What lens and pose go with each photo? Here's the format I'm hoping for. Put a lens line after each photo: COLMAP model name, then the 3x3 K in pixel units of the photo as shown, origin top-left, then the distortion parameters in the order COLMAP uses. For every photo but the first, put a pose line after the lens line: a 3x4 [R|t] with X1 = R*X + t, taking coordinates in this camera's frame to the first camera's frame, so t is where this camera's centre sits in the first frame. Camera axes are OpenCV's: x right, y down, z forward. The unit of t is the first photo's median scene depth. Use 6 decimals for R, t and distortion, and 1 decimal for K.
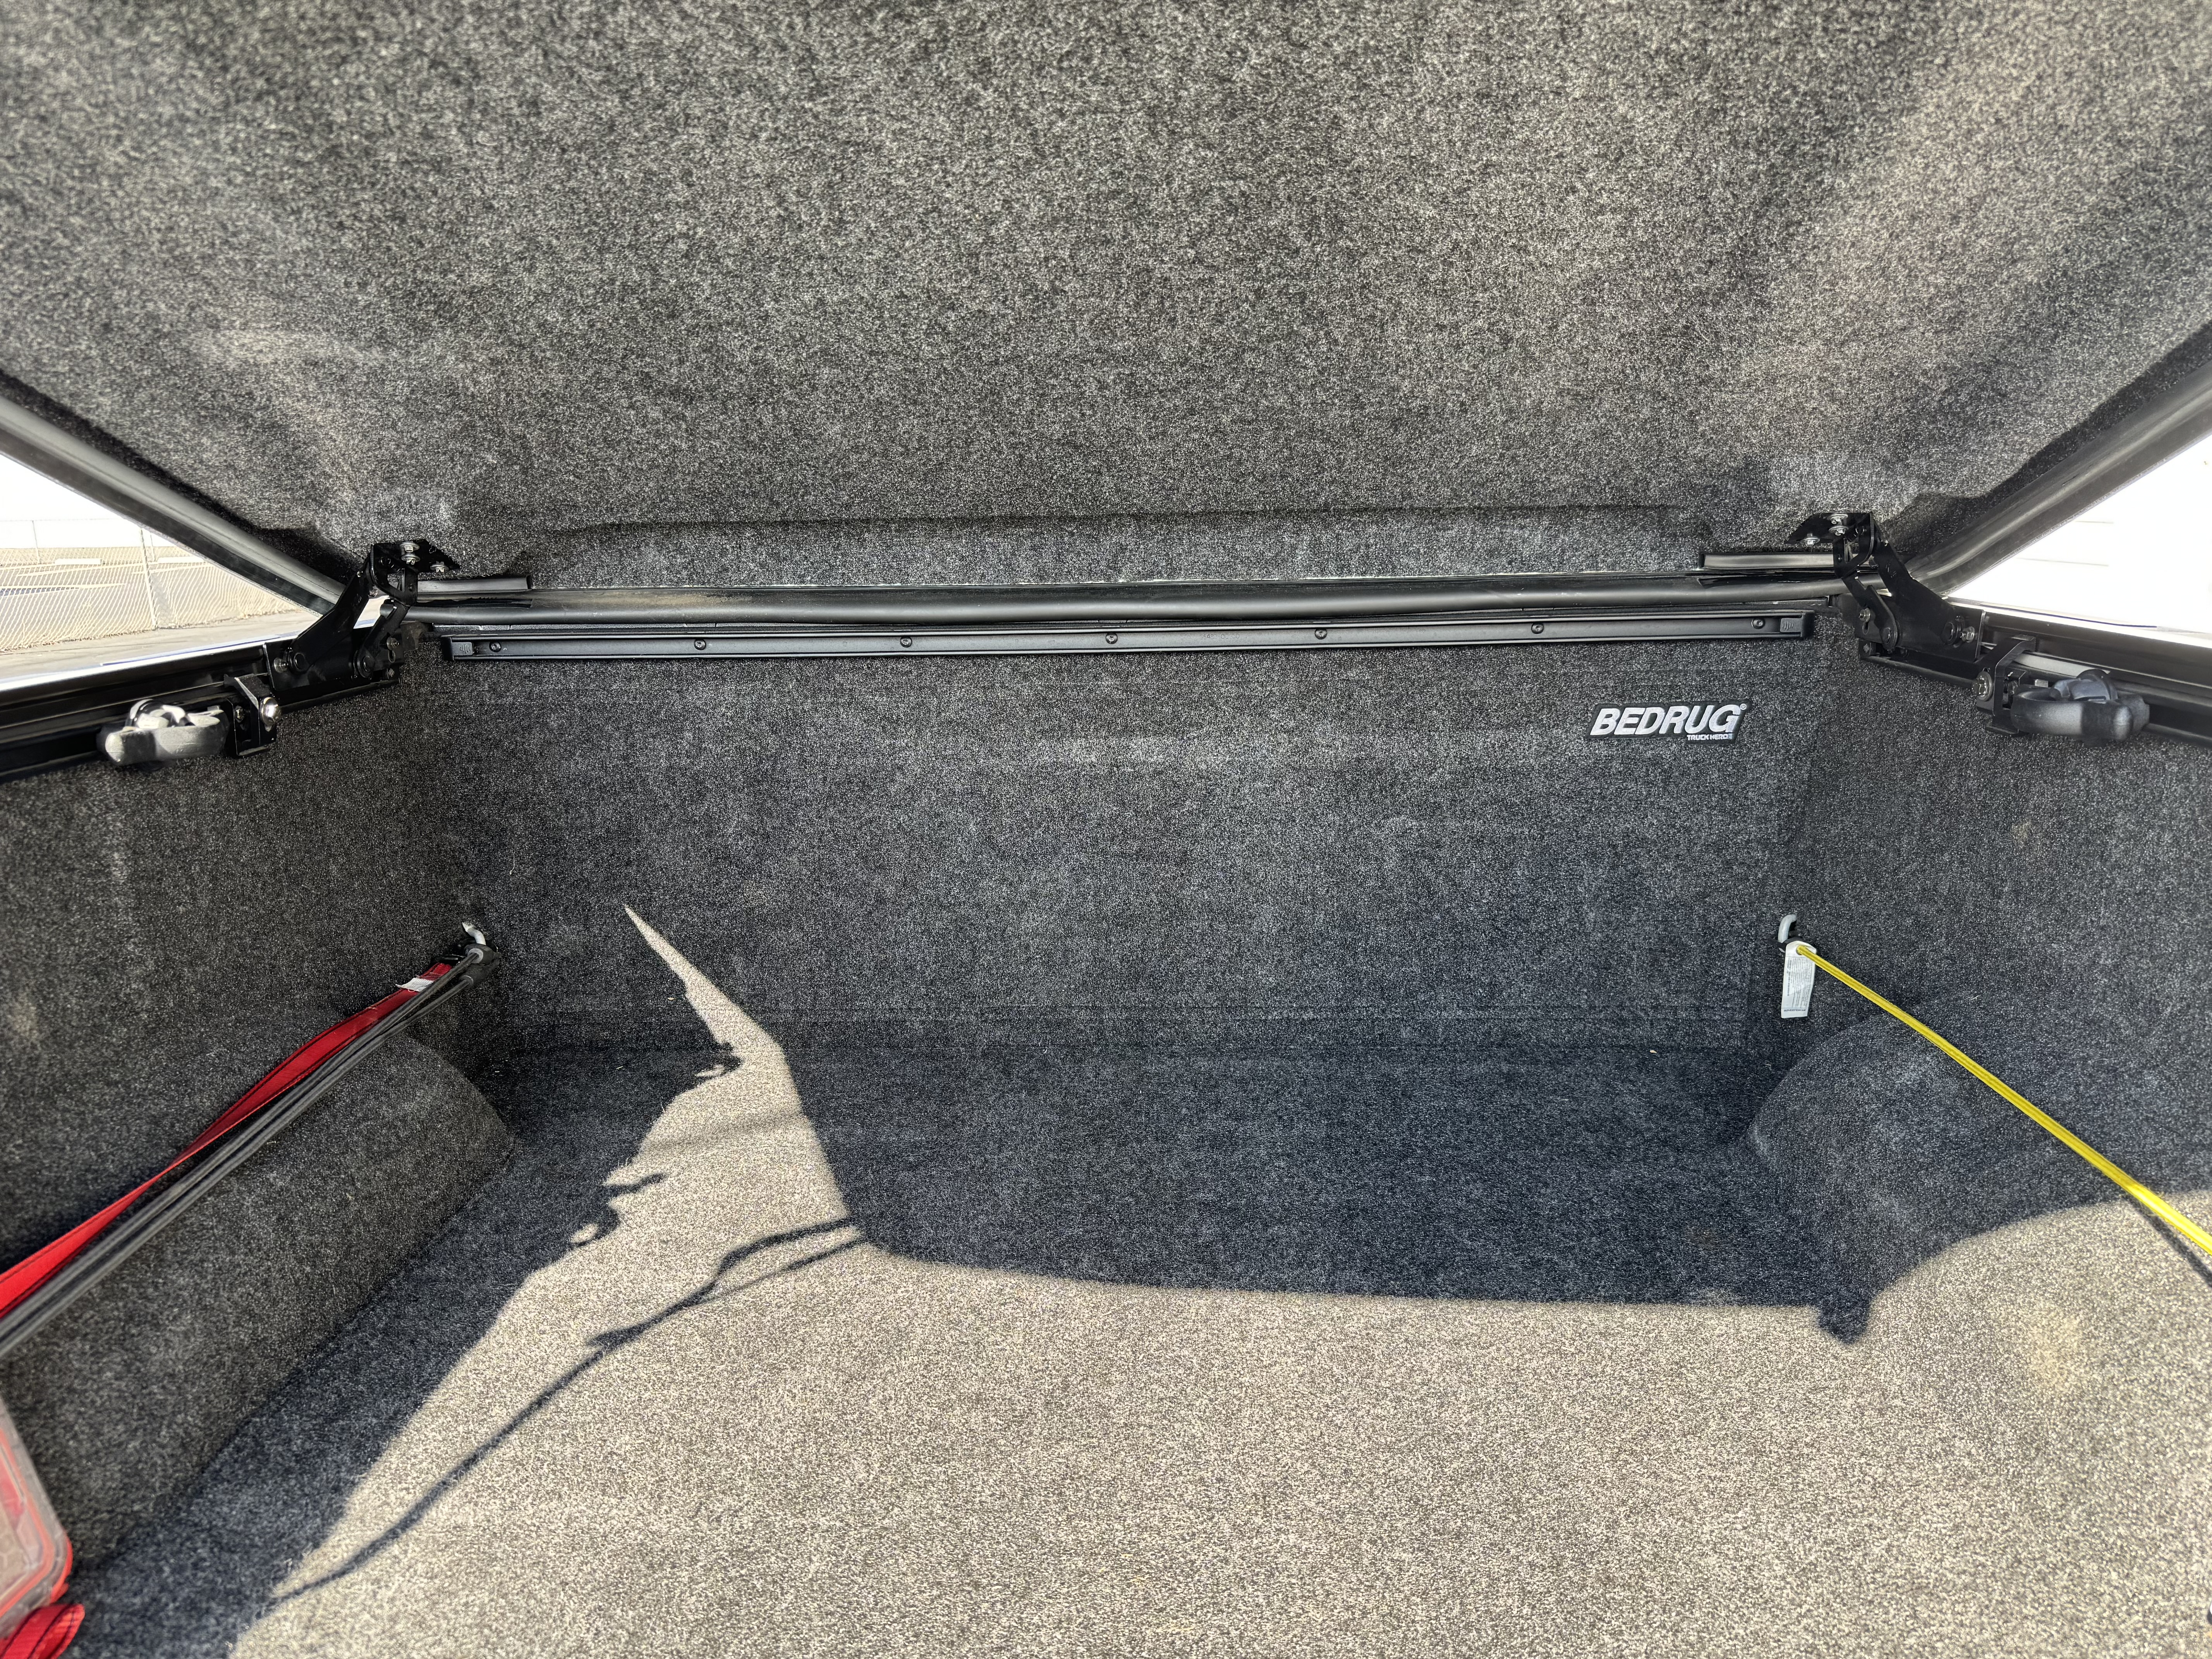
lens RADIAL K [[1551.6, 0, 1093.9], [0, 1551.6, 844.8], [0, 0, 1]] dist [0.043251, -0.077617]
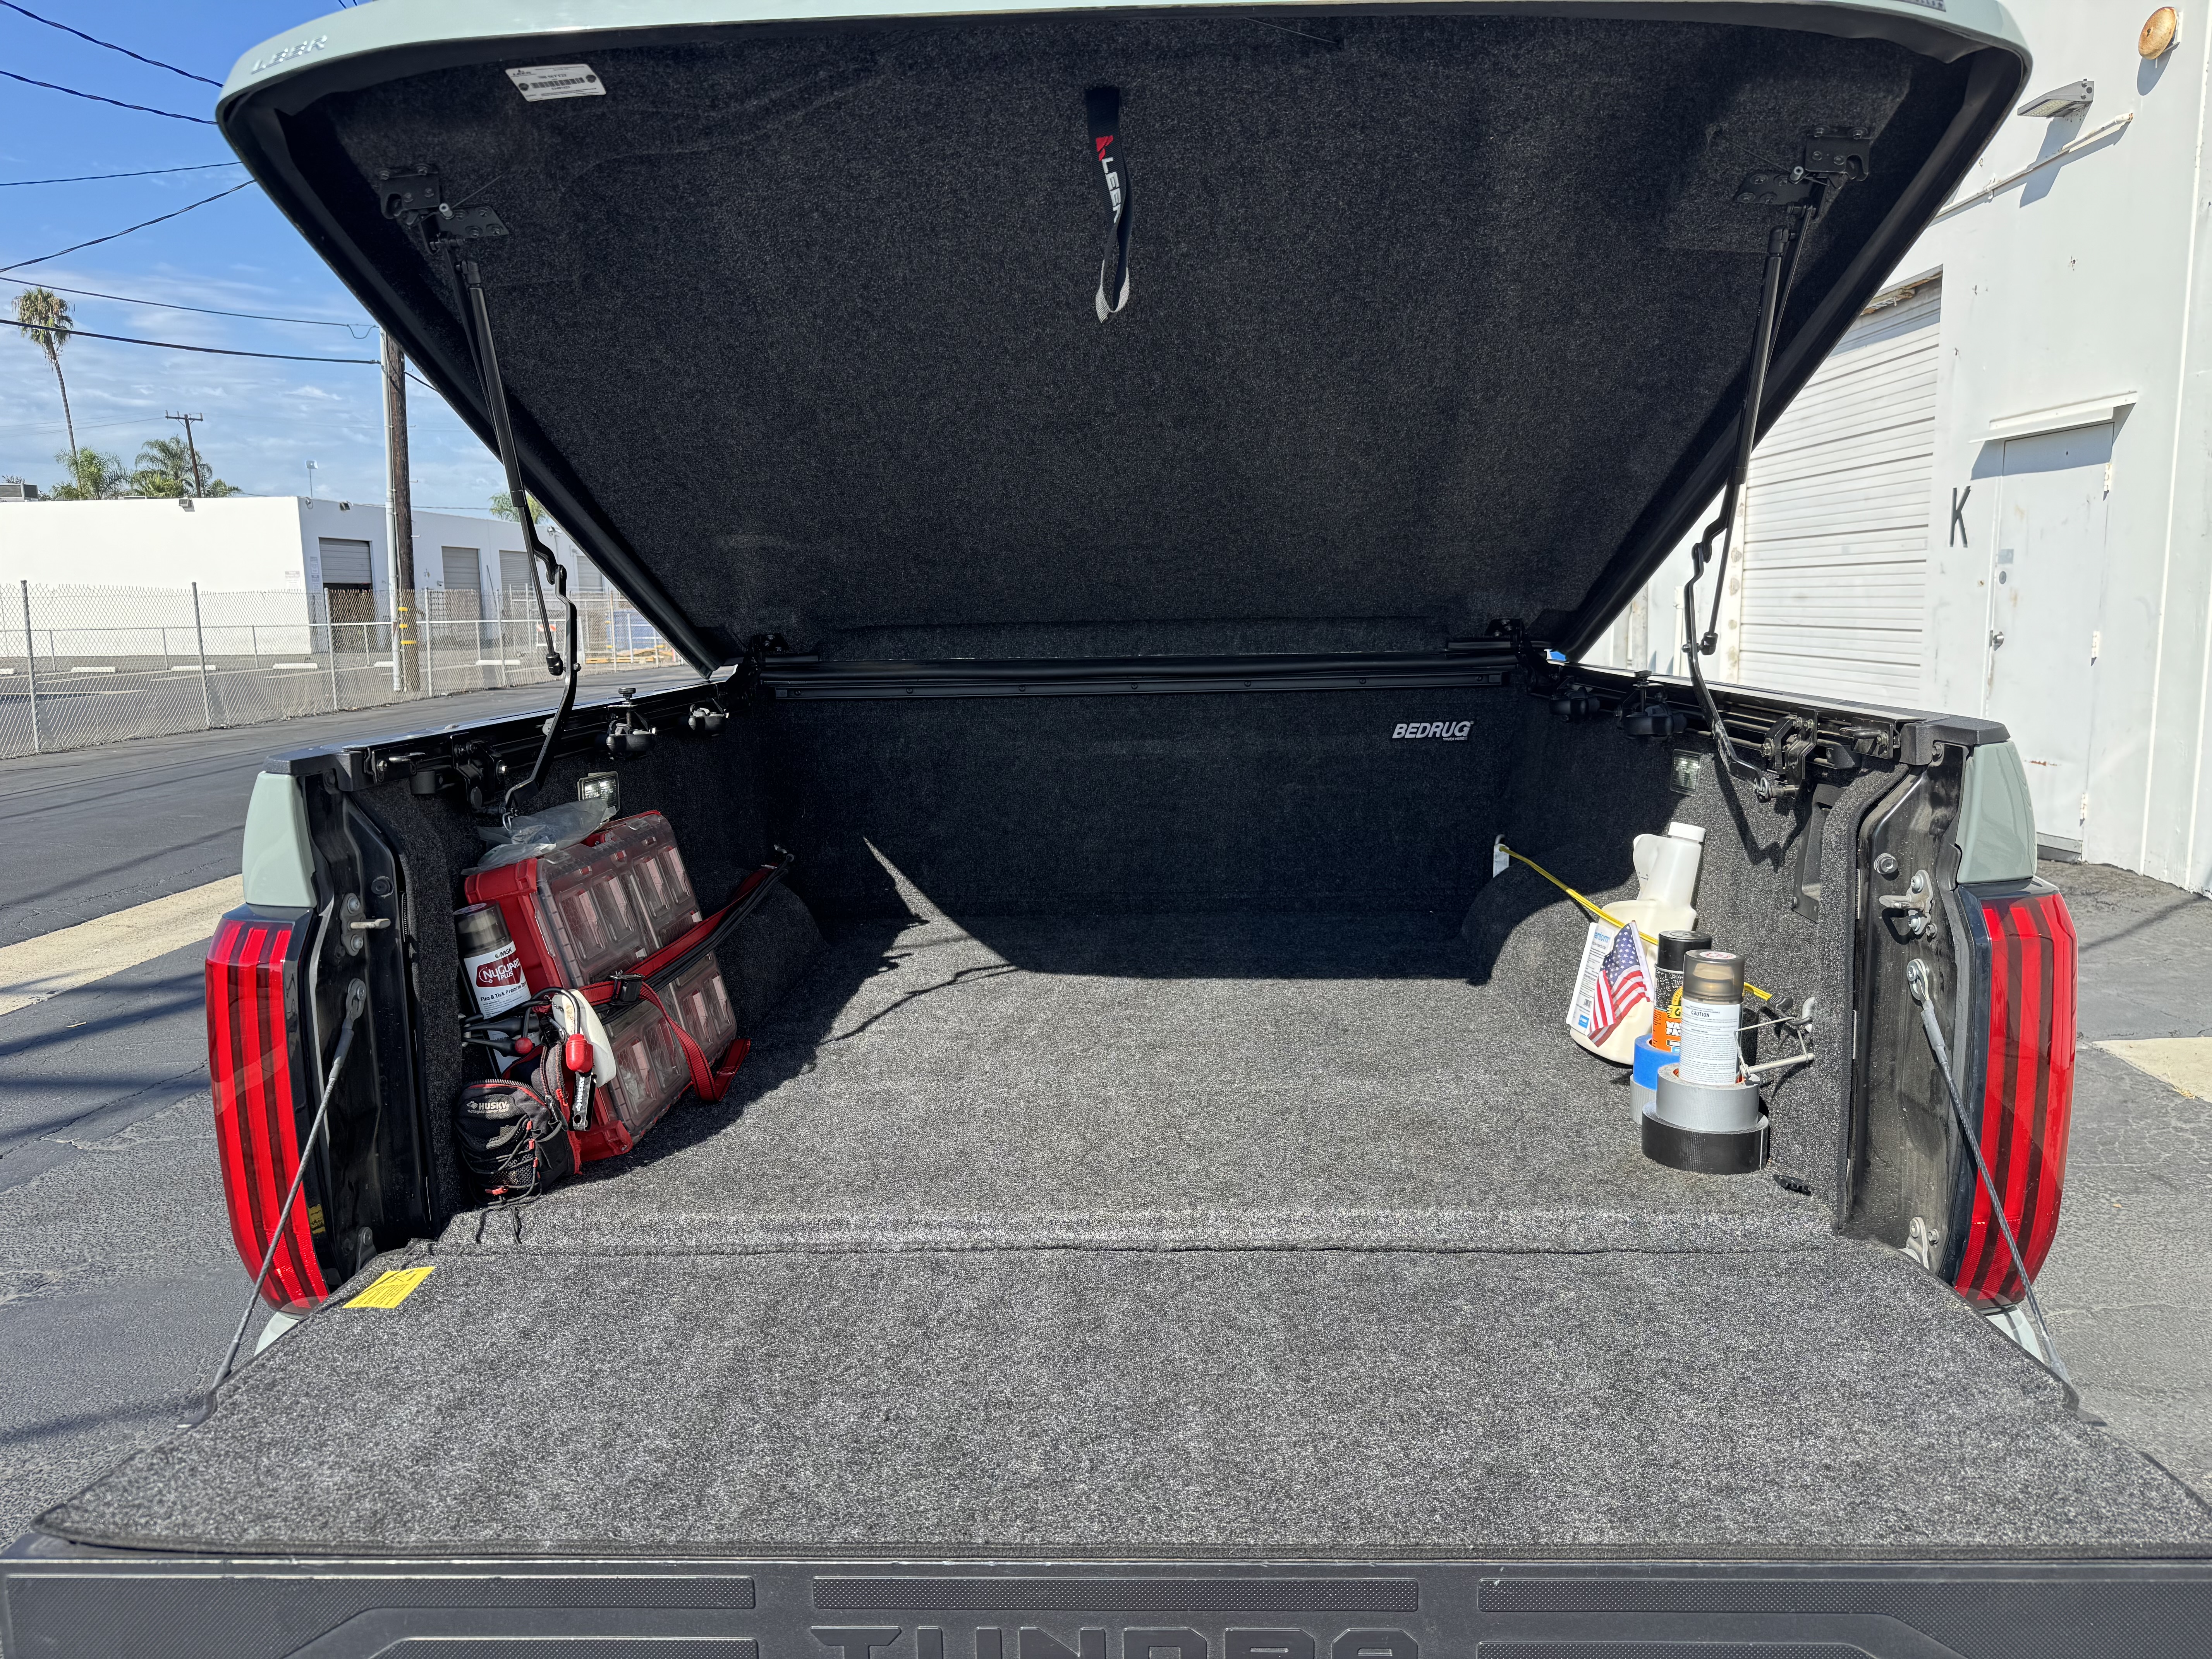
lens RADIAL K [[1551.6, 0, 1093.6], [0, 1551.6, 838.3], [0, 0, 1]] dist [0.043251, -0.077617]
pose [[0.999872, -0.001597, 0.015929, -0.068568], [0.002761, 0.997305, -0.073317, 0.186852], [-0.015769, 0.073351, 0.997181, -0.848358]]
